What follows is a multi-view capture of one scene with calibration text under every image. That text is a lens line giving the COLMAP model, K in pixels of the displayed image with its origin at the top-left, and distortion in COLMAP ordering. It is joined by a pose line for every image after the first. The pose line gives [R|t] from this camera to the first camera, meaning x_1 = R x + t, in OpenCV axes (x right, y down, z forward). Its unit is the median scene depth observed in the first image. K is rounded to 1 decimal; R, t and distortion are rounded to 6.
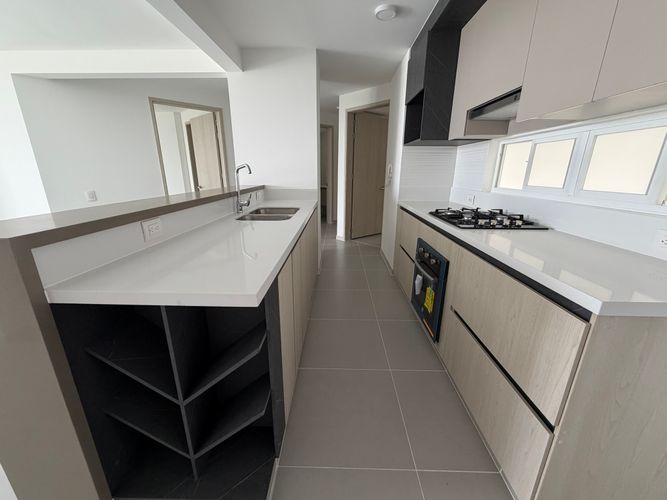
lens RADIAL K [[265.8, 0, 333.8], [0, 265.8, 248.3], [0, 0, 1]] dist [0.000317, -0.000203]
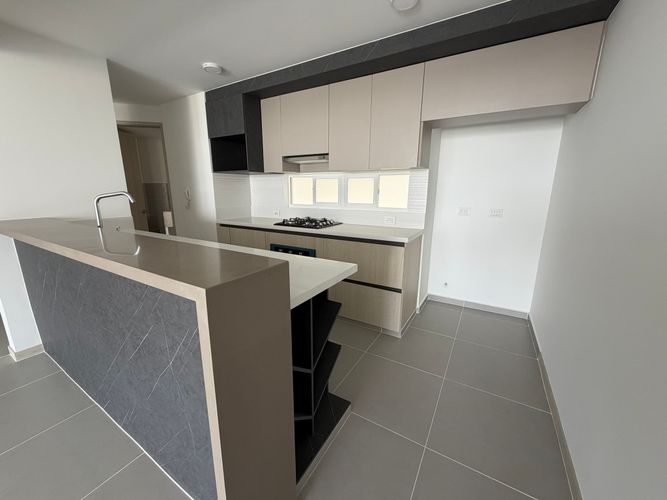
lens RADIAL K [[265.2, 0, 333.5], [0, 265.2, 250.0], [0, 0, 1]] dist [0.000098, 0.000025]
pose [[0.485567, -0.204265, 0.850000, -0.746779], [0.248342, 0.964491, 0.089912, -0.058922], [-0.838183, 0.167432, 0.519052, 0.049315]]
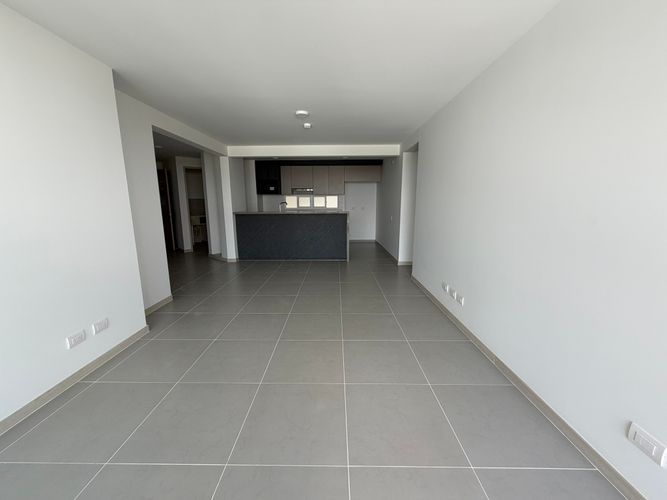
lens RADIAL K [[265.2, 0, 333.5], [0, 265.2, 250.0], [0, 0, 1]] dist [0.000098, 0.000025]
pose [[-0.013583, -0.180328, 0.983513, -3.524496], [0.289238, 0.940845, 0.176499, -0.172483], [-0.957161, 0.286866, 0.039378, 0.494737]]
